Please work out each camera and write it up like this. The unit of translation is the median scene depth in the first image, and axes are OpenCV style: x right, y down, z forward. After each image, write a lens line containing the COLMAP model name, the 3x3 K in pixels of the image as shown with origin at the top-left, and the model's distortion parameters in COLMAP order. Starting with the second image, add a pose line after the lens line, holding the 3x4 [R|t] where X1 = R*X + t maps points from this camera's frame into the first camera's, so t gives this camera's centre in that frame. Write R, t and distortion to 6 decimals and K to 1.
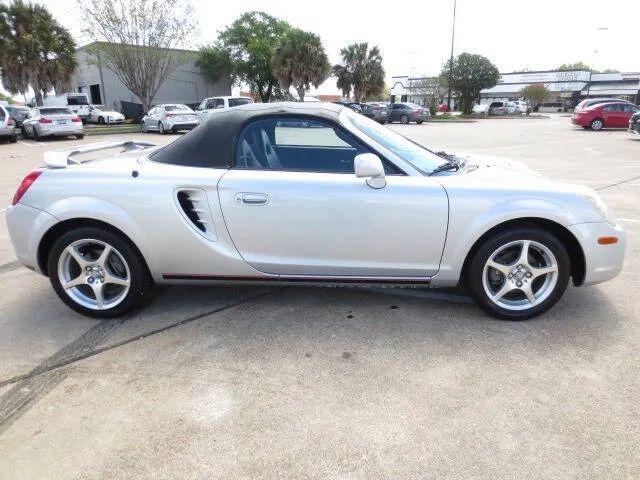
lens RADIAL K [[448.2, 0, 321.8], [0, 448.2, 248.0], [0, 0, 1]] dist [-0.023231, 0.006977]
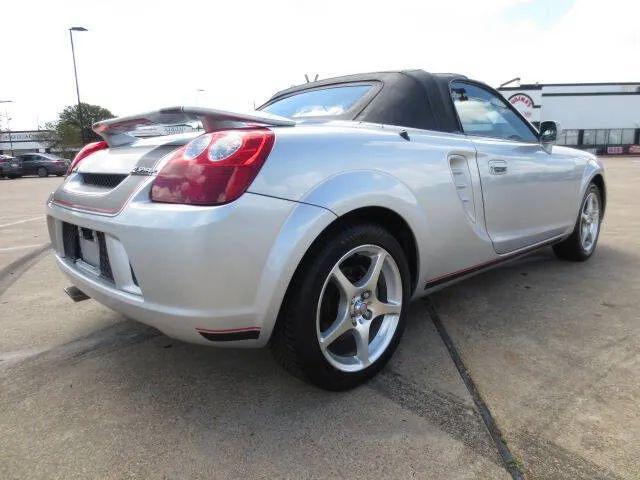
lens RADIAL K [[449.6, 0, 319.8], [0, 449.6, 245.8], [0, 0, 1]] dist [-0.023741, 0.005570]
pose [[0.703643, -0.152591, 0.693976, -0.098748], [0.233431, 0.972103, -0.022937, -0.002121], [-0.671116, 0.178135, 0.719633, 0.061844]]
